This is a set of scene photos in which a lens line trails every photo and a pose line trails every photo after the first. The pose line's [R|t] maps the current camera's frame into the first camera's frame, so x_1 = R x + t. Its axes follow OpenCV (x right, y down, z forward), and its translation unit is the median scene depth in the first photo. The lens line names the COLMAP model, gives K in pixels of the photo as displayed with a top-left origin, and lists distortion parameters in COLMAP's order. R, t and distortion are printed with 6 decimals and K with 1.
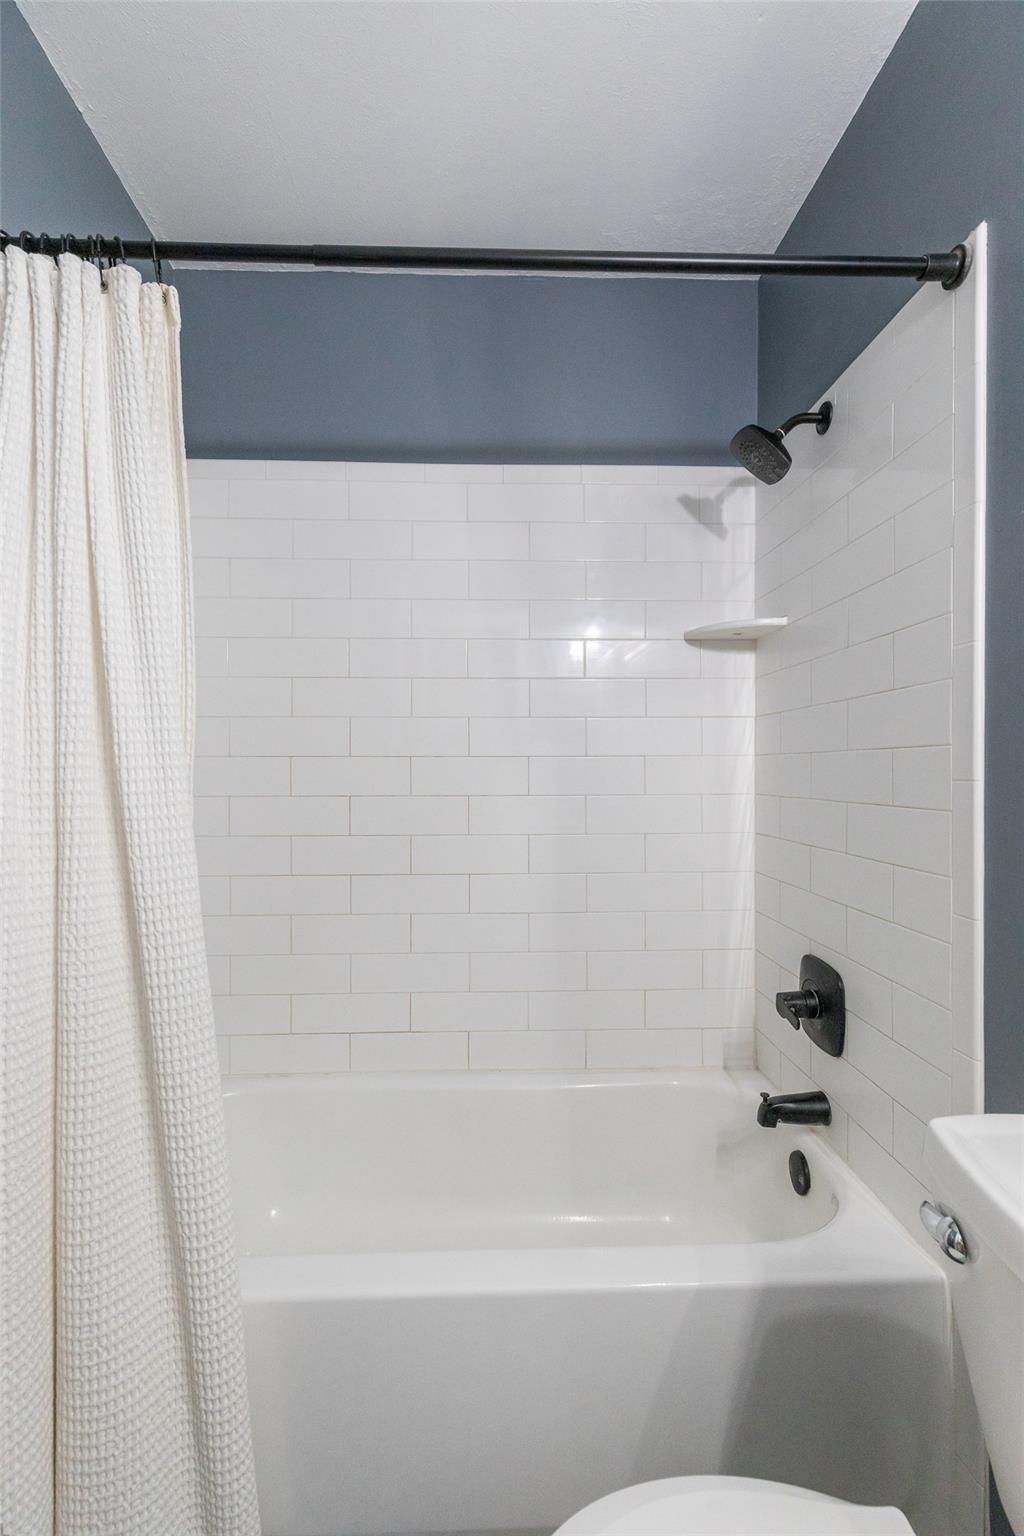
lens RADIAL K [[700.0, 0, 511.6], [0, 700.0, 773.5], [0, 0, 1]] dist [0.011667, -0.003189]
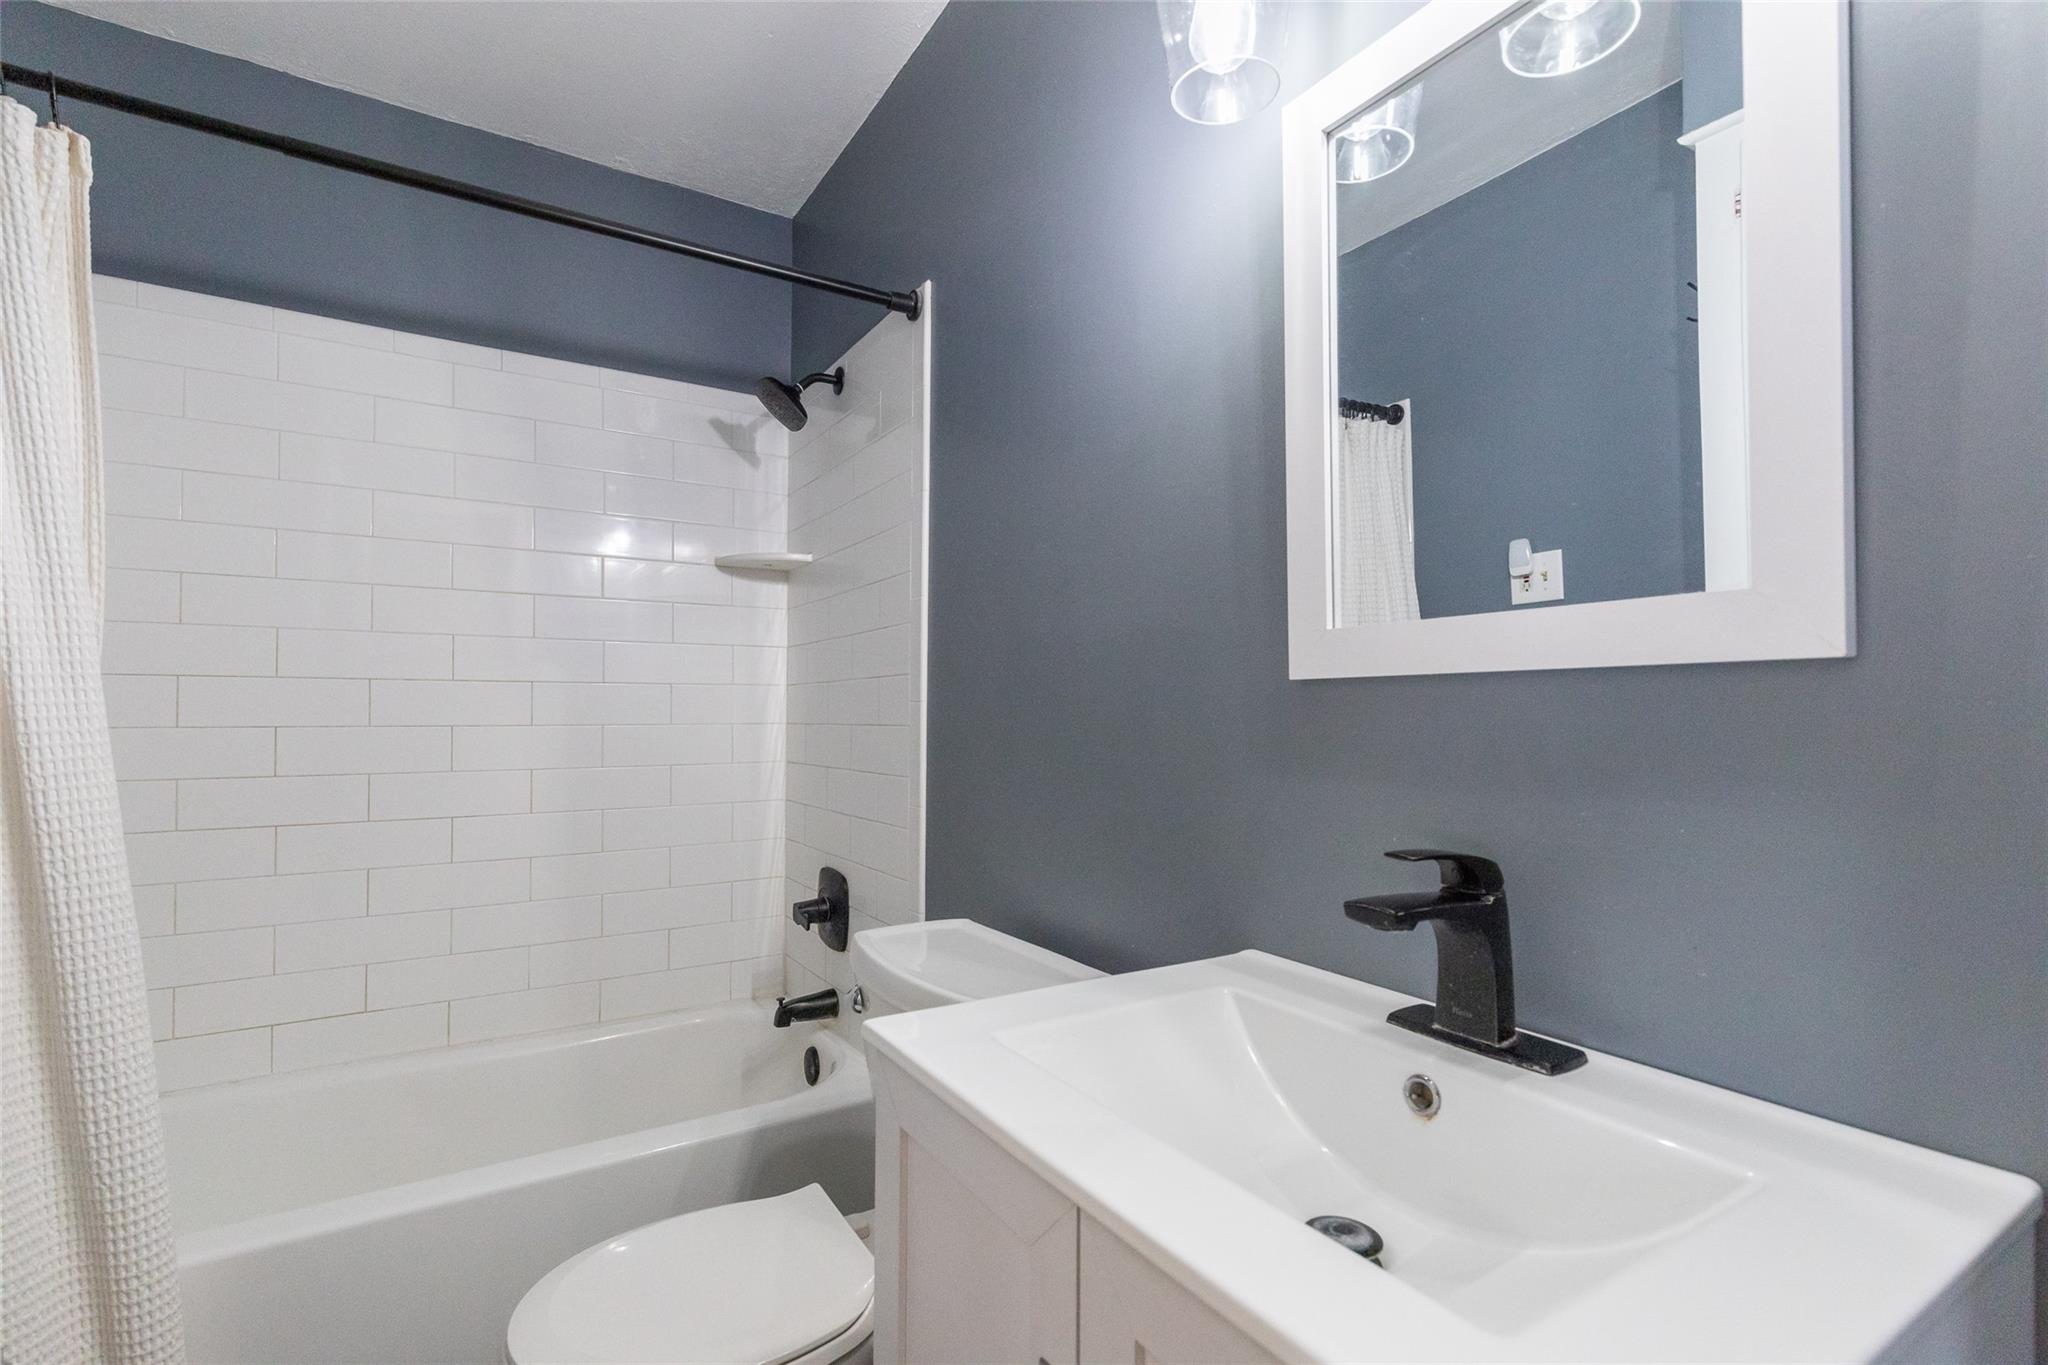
lens RADIAL K [[933.4, 0, 1034.2], [0, 933.4, 701.3], [0, 0, 1]] dist [0.011667, -0.003189]
pose [[0.866520, 0.009264, 0.499057, -0.021195], [0.001549, 0.999773, -0.021250, 0.033988], [-0.499140, 0.019187, 0.866309, -0.443454]]
